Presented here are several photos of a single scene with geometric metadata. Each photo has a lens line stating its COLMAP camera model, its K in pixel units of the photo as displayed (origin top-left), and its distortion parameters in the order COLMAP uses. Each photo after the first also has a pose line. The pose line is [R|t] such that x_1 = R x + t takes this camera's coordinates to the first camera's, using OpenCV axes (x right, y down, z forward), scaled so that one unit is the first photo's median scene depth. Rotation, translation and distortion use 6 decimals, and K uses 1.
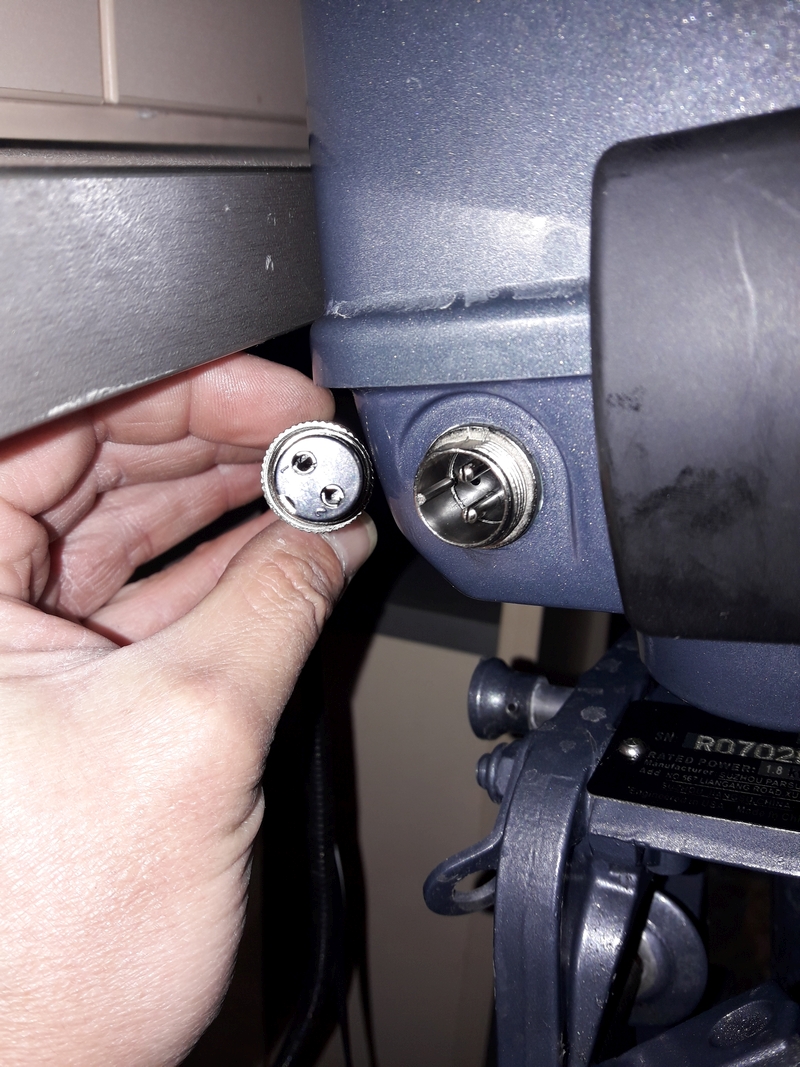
lens RADIAL K [[871.7, 0, 399.9], [0, 871.7, 535.0], [0, 0, 1]] dist [0.016047, -0.063256]
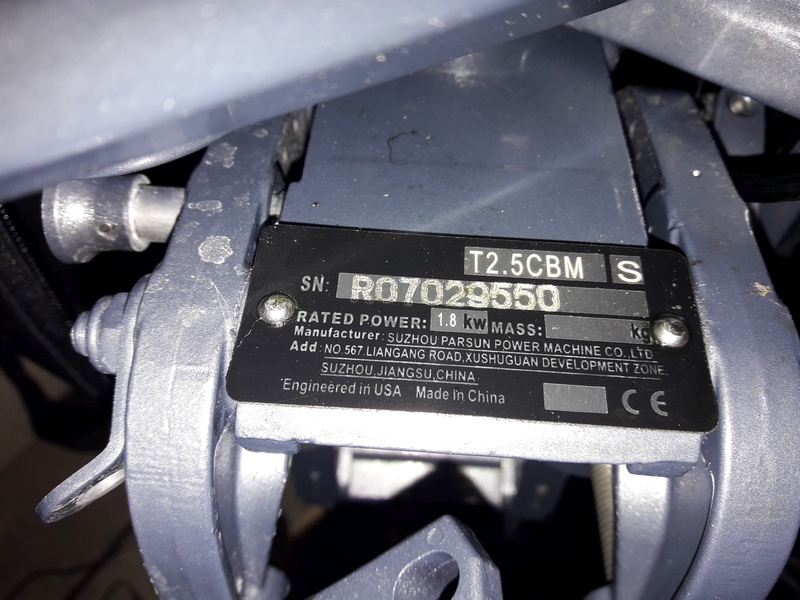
lens RADIAL K [[653.6, 0, 403.3], [0, 653.6, 300.1], [0, 0, 1]] dist [0.016047, -0.063256]
pose [[0.869418, -0.254075, 0.423744, 0.125837], [-0.012972, 0.845611, 0.533641, -0.076595], [-0.493907, -0.469454, 0.731894, 0.543491]]
